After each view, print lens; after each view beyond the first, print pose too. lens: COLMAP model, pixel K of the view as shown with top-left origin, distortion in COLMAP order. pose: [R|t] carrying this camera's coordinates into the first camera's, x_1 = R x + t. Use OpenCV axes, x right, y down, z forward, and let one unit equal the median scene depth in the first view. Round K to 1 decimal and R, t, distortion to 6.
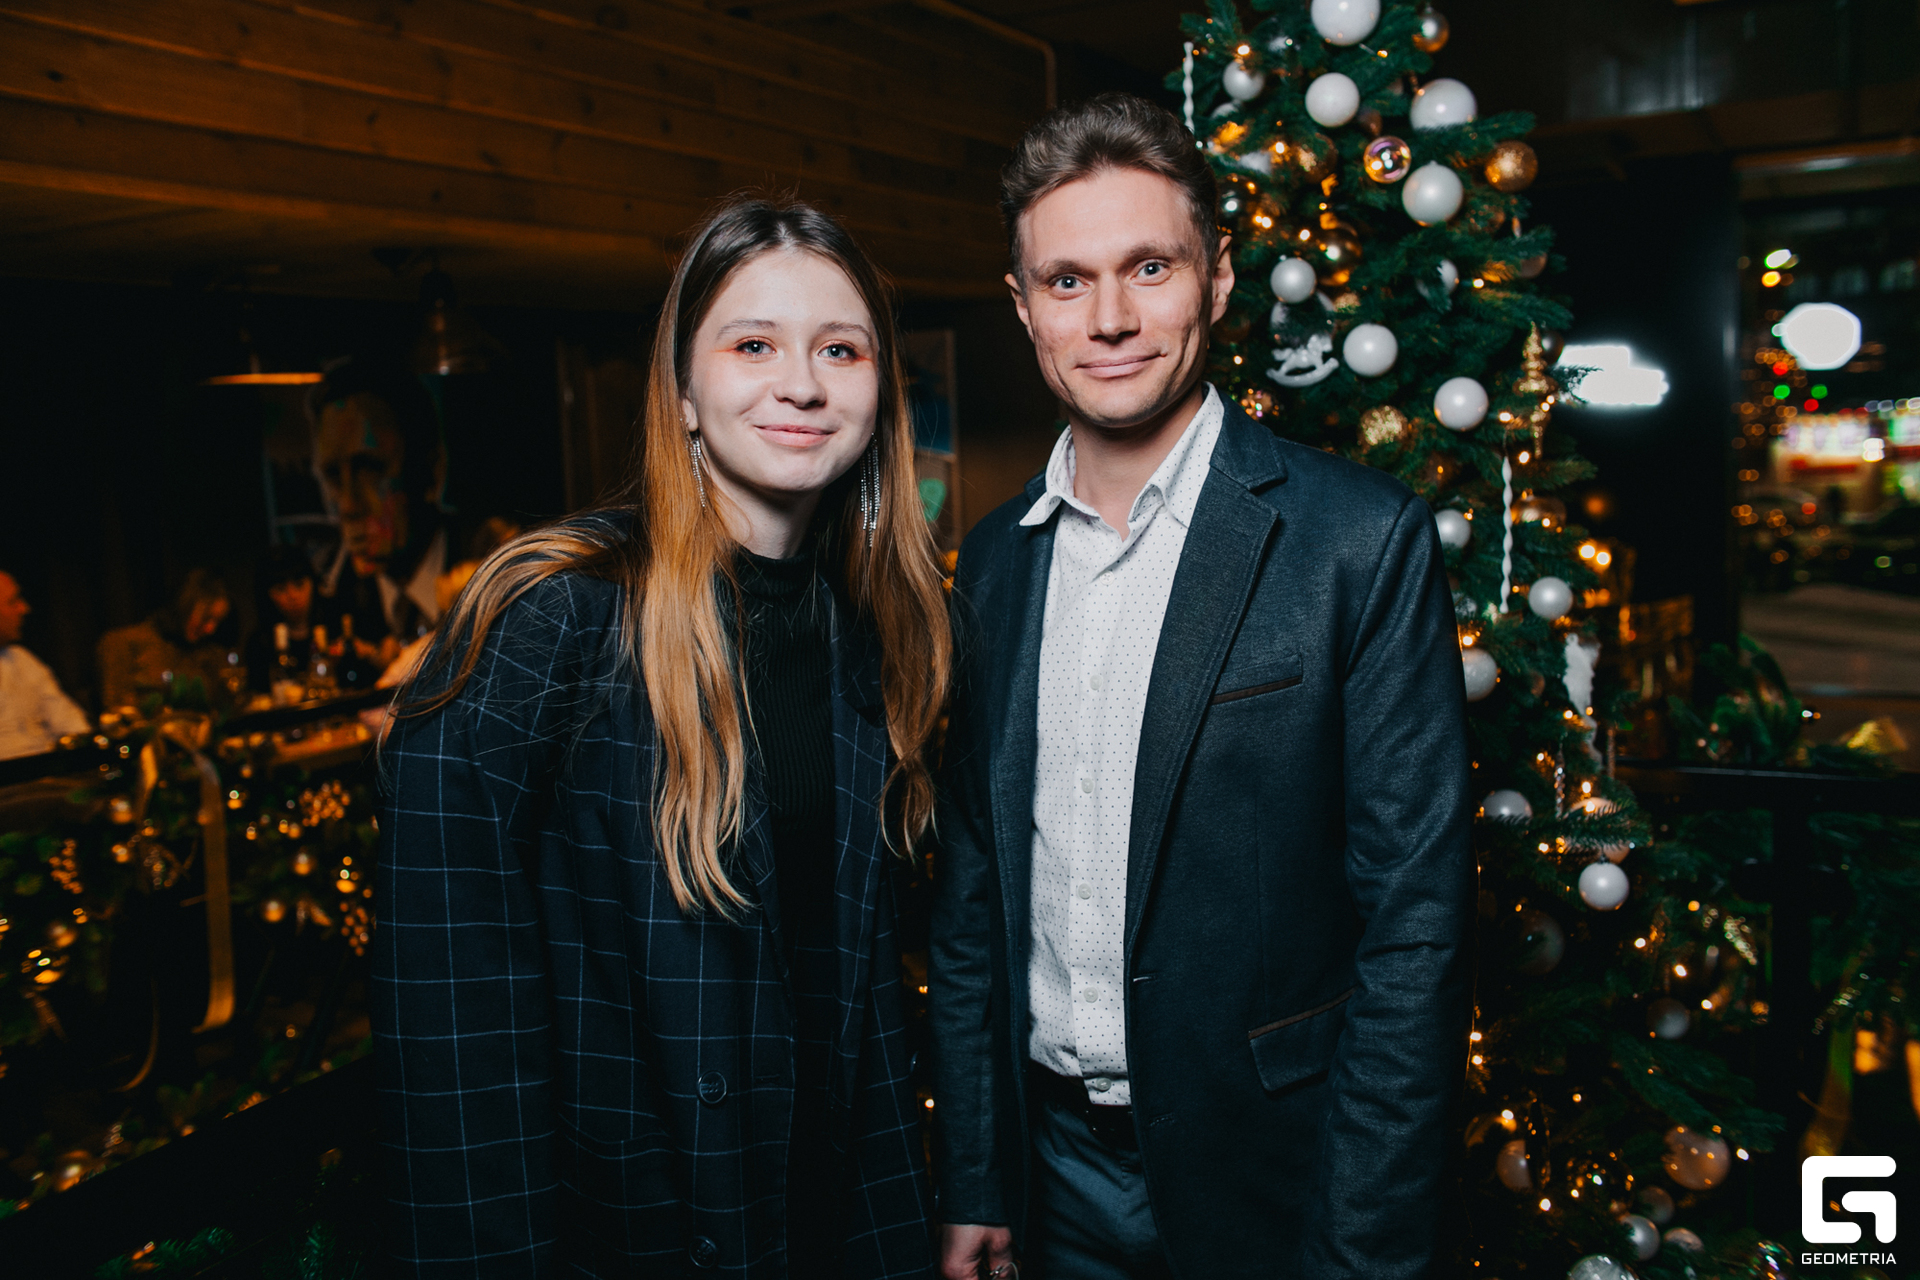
lens RADIAL K [[1668.9, 0, 977.9], [0, 1668.9, 637.6], [0, 0, 1]] dist [-0.088126, 0.110427]
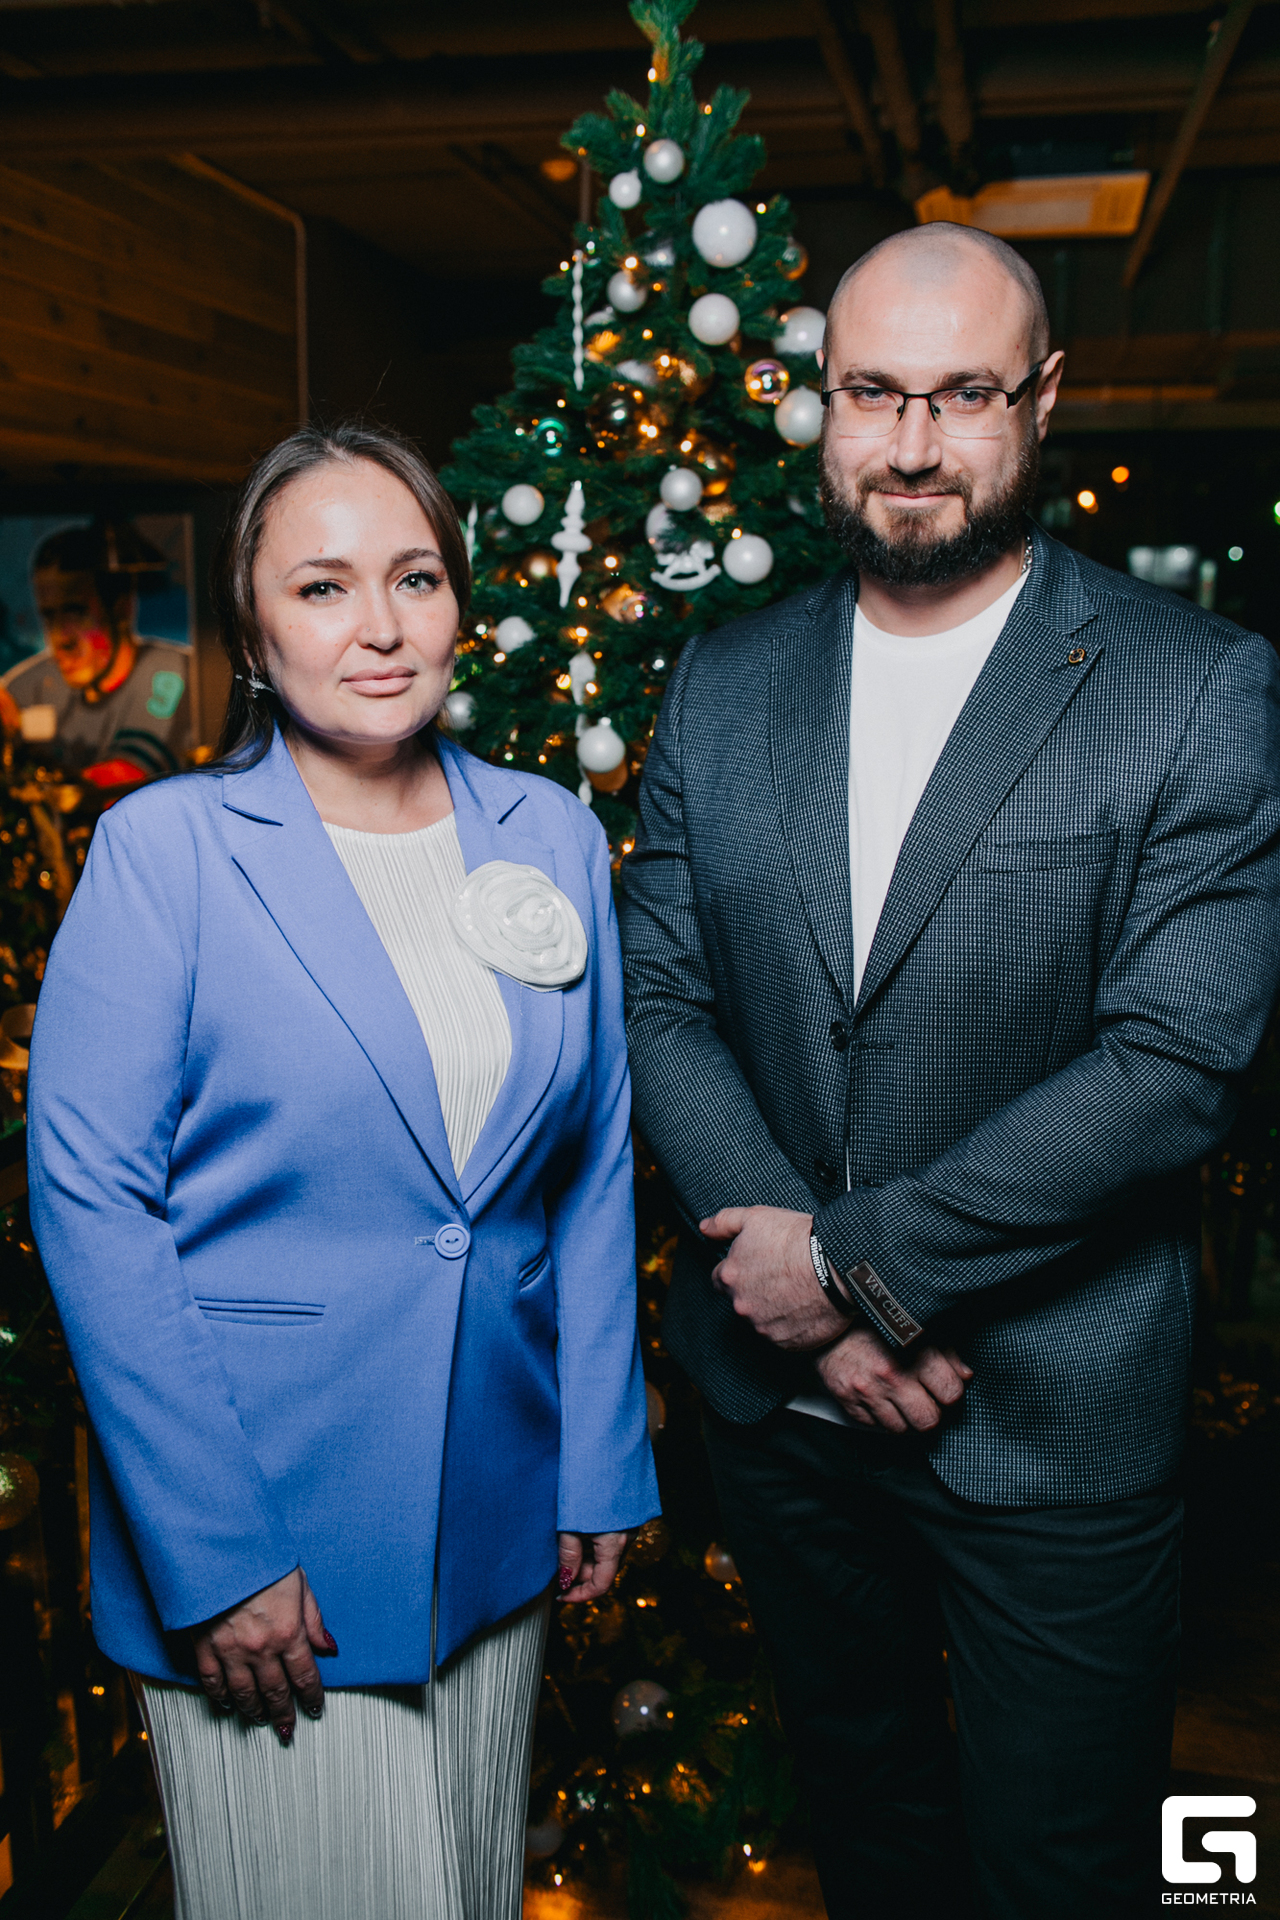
lens RADIAL K [[1696.3, 0, 640.0], [0, 1696.3, 960.0], [0, 0, 1]] dist [-0.077542, 0.117598]
pose [[0.964643, -0.007206, 0.263463, -0.117601], [-0.010610, 0.997754, 0.066137, 0.014431], [-0.263348, -0.066594, 0.962400, -0.055413]]
